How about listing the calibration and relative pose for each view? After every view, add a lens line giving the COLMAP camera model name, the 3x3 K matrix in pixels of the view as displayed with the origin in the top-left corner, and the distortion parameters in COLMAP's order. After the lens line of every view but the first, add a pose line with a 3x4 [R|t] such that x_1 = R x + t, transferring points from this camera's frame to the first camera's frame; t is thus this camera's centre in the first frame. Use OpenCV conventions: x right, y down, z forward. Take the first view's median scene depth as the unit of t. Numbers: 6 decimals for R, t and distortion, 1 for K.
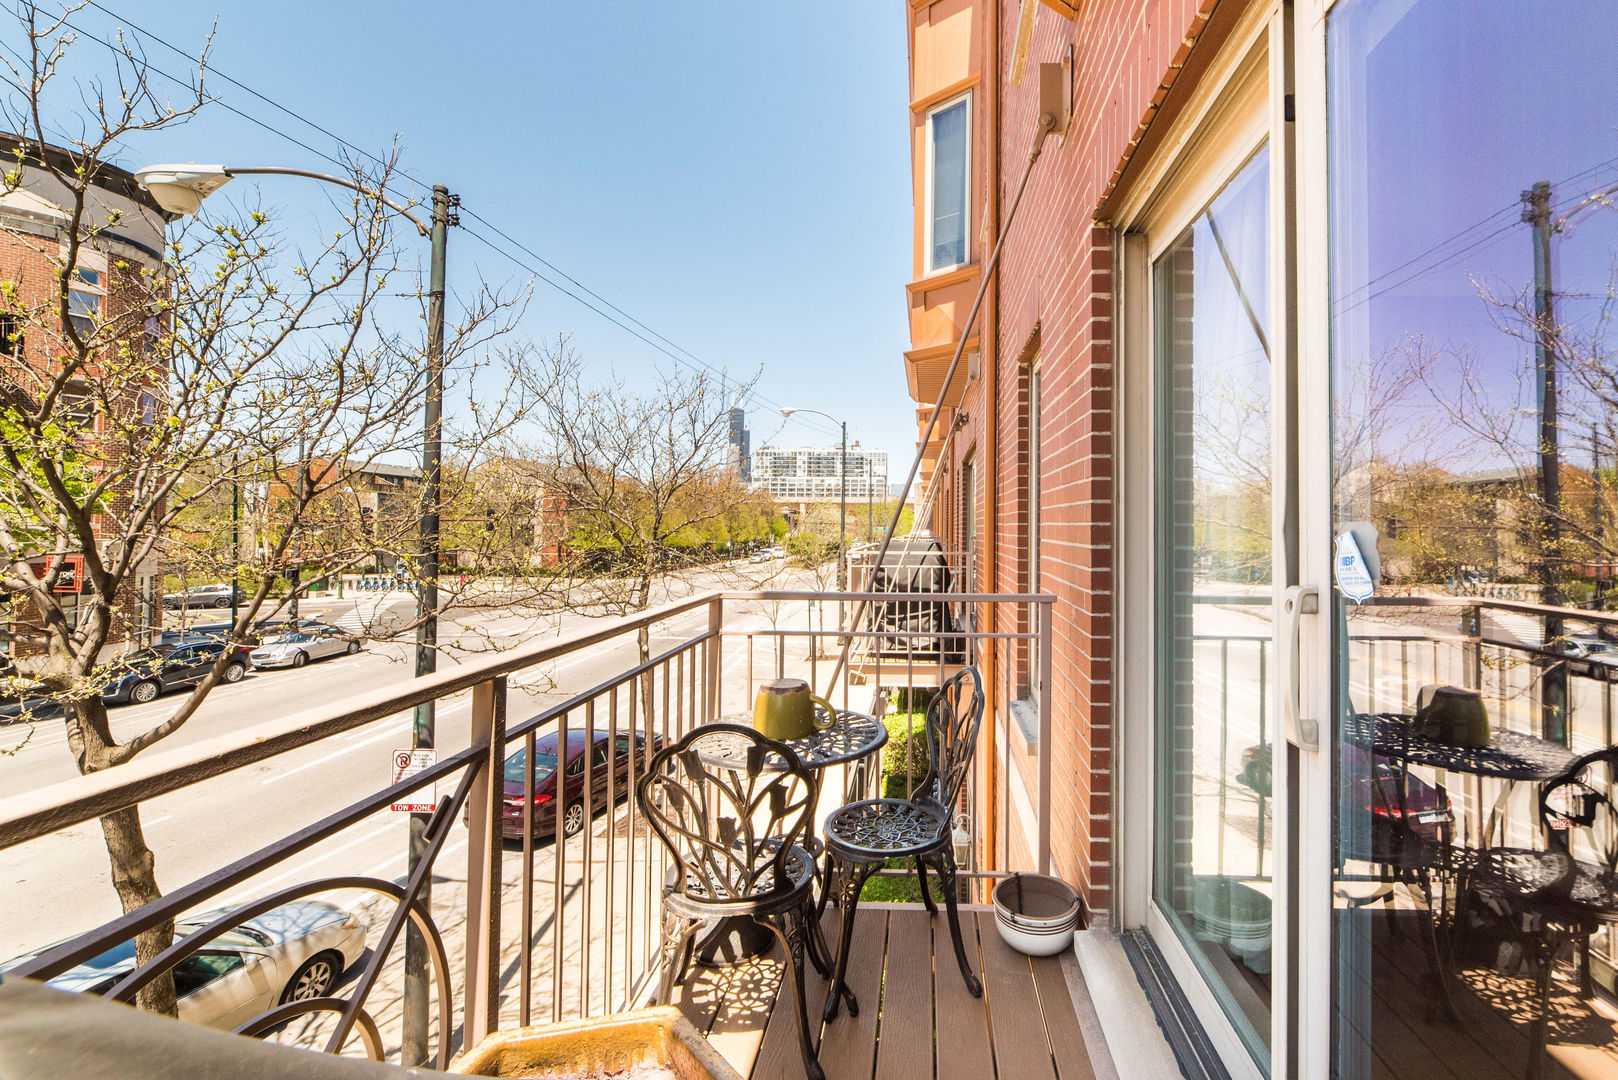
lens RADIAL K [[700.1, 0, 900.7], [0, 700.1, 502.3], [0, 0, 1]] dist [-0.022150, 0.014342]
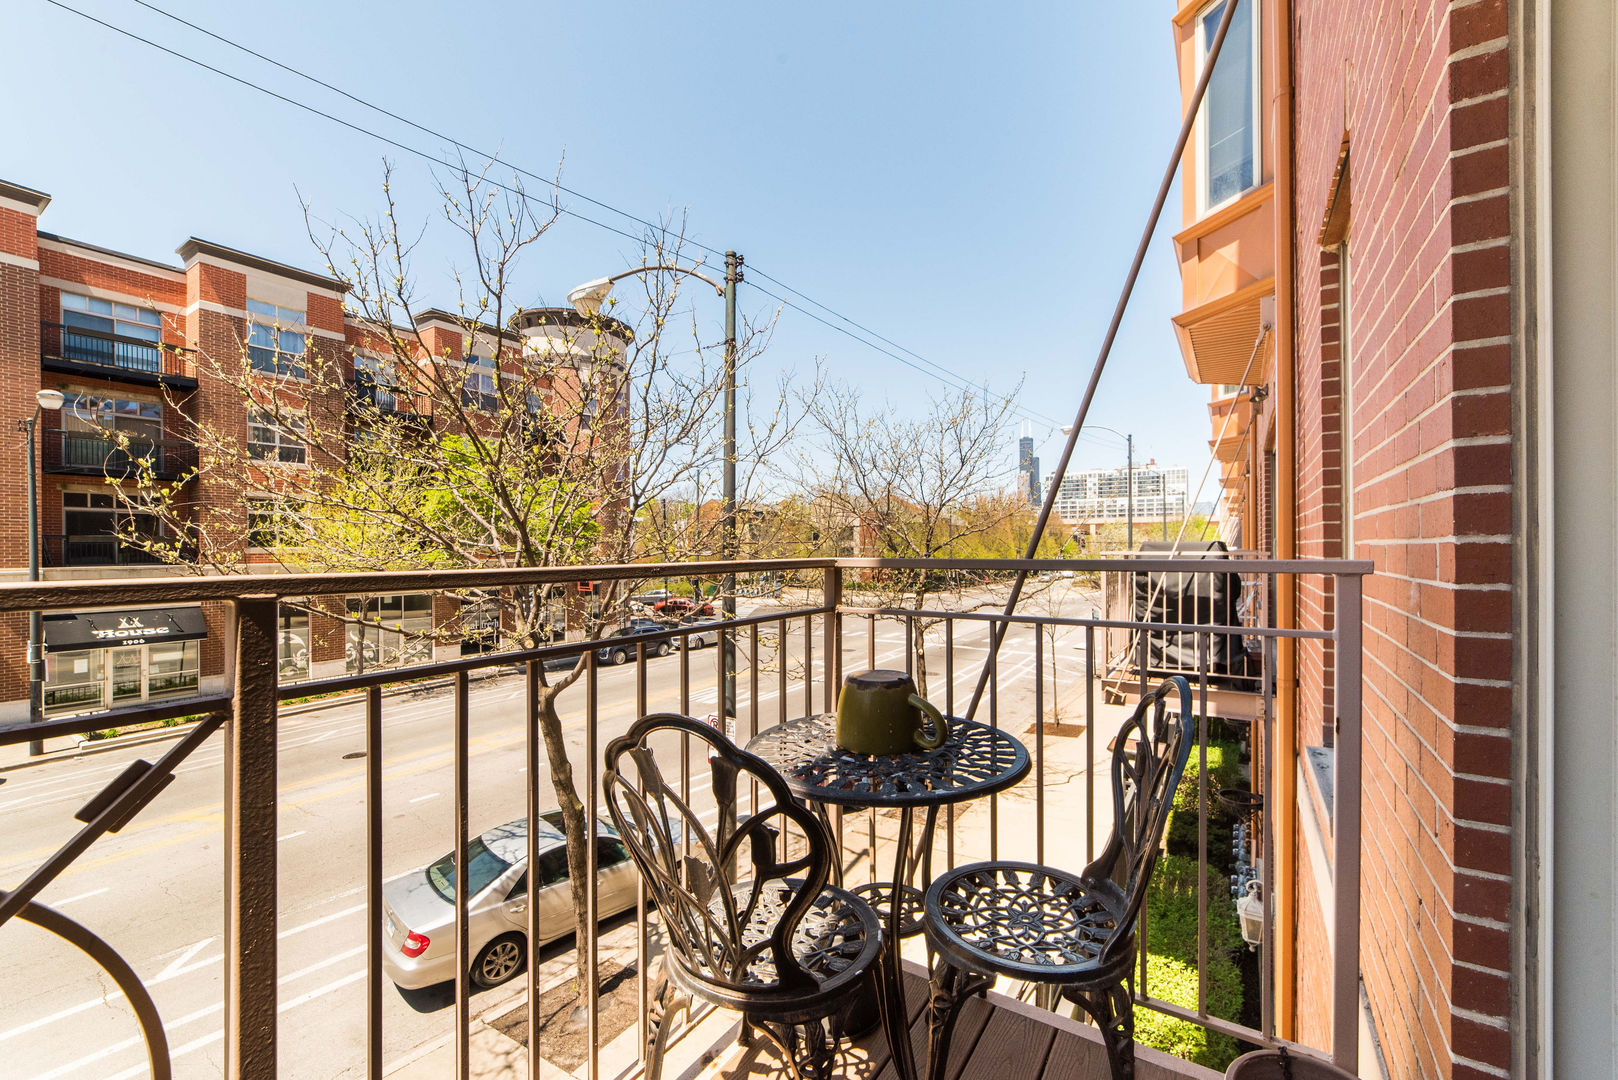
lens RADIAL K [[645.4, 0, 824.7], [0, 645.4, 542.7], [0, 0, 1]] dist [-0.017575, 0.002947]
pose [[0.860090, -0.014003, -0.509950, 0.035926], [0.027106, 0.999466, 0.018273, 0.031864], [0.509421, -0.029539, 0.860010, 0.118929]]
